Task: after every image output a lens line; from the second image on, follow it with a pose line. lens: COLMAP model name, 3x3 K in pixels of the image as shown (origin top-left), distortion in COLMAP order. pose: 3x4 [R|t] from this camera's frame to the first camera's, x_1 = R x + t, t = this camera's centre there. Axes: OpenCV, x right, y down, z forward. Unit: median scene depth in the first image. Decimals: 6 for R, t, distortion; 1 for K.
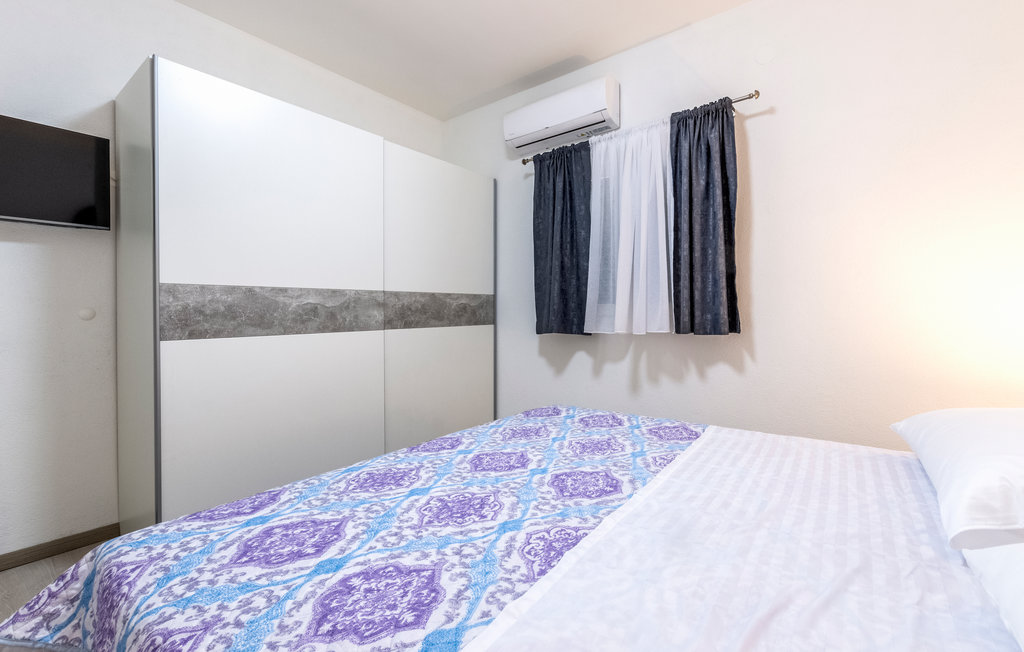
lens RADIAL K [[443.9, 0, 505.4], [0, 443.9, 313.6], [0, 0, 1]] dist [0.002149, 0.000209]
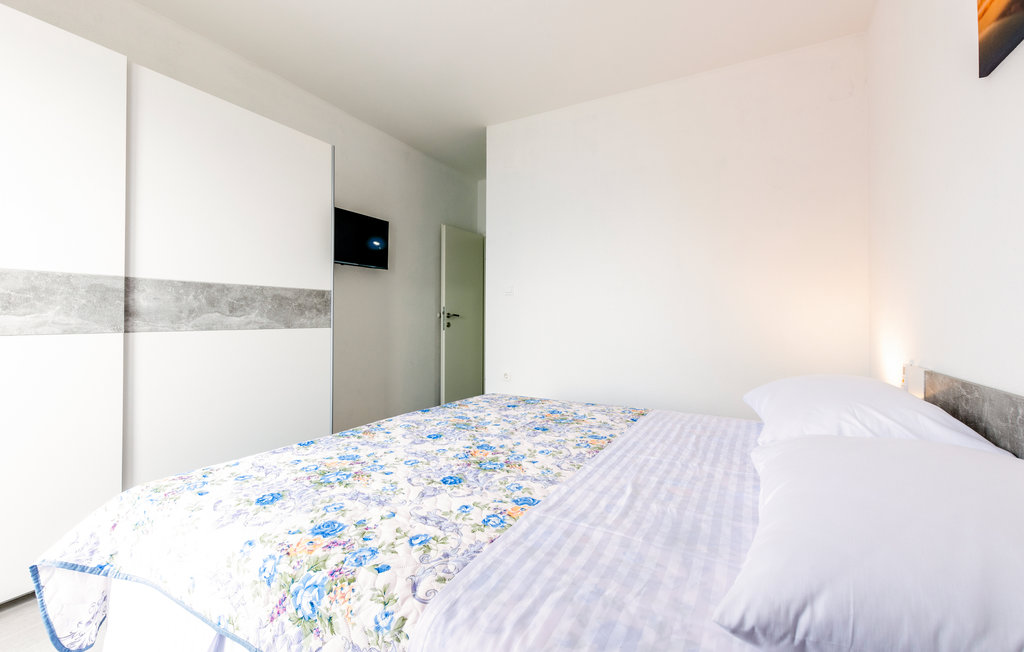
lens RADIAL K [[443.9, 0, 505.4], [0, 443.9, 313.6], [0, 0, 1]] dist [0.002149, 0.000209]
pose [[0.385172, -0.003430, -0.922838, 0.722374], [0.027122, -0.999519, 0.015035, -0.015629], [-0.922446, -0.030820, -0.384894, 0.819332]]
